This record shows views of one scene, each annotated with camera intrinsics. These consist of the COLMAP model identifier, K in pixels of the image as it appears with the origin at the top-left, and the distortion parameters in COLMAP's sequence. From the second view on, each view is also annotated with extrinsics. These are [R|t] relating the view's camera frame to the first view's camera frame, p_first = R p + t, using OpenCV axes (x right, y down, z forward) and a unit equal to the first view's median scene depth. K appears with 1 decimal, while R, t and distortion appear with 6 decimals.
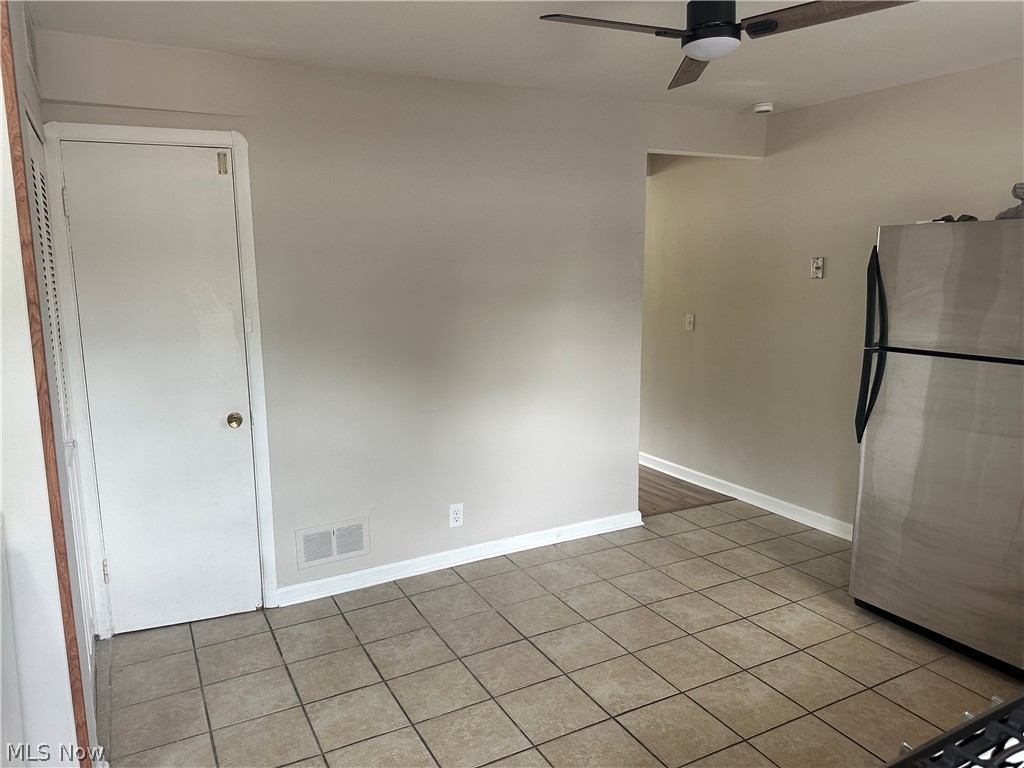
lens RADIAL K [[722.9, 0, 509.8], [0, 722.9, 379.1], [0, 0, 1]] dist [0.052330, -0.046605]
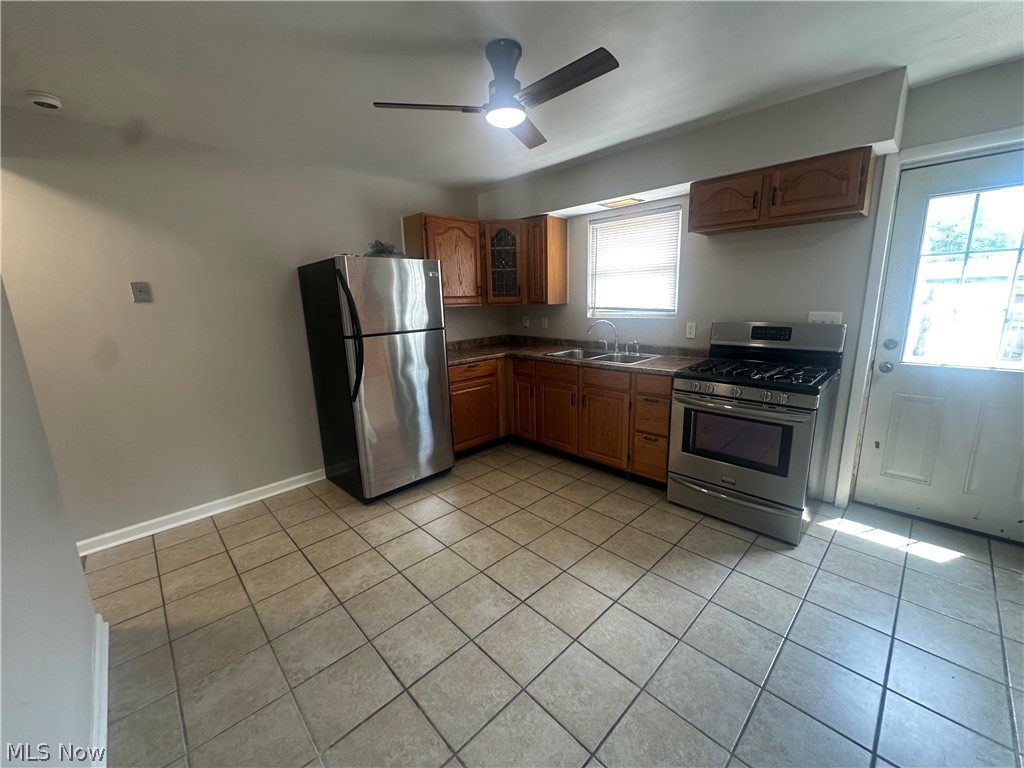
lens RADIAL K [[413.1, 0, 507.1], [0, 413.1, 379.8], [0, 0, 1]] dist [0.012793, 0.000134]
pose [[-0.270623, -0.174019, 0.946826, -0.427610], [0.178310, 0.957447, 0.226936, -0.100417], [-0.946028, 0.230243, -0.228078, 0.911139]]
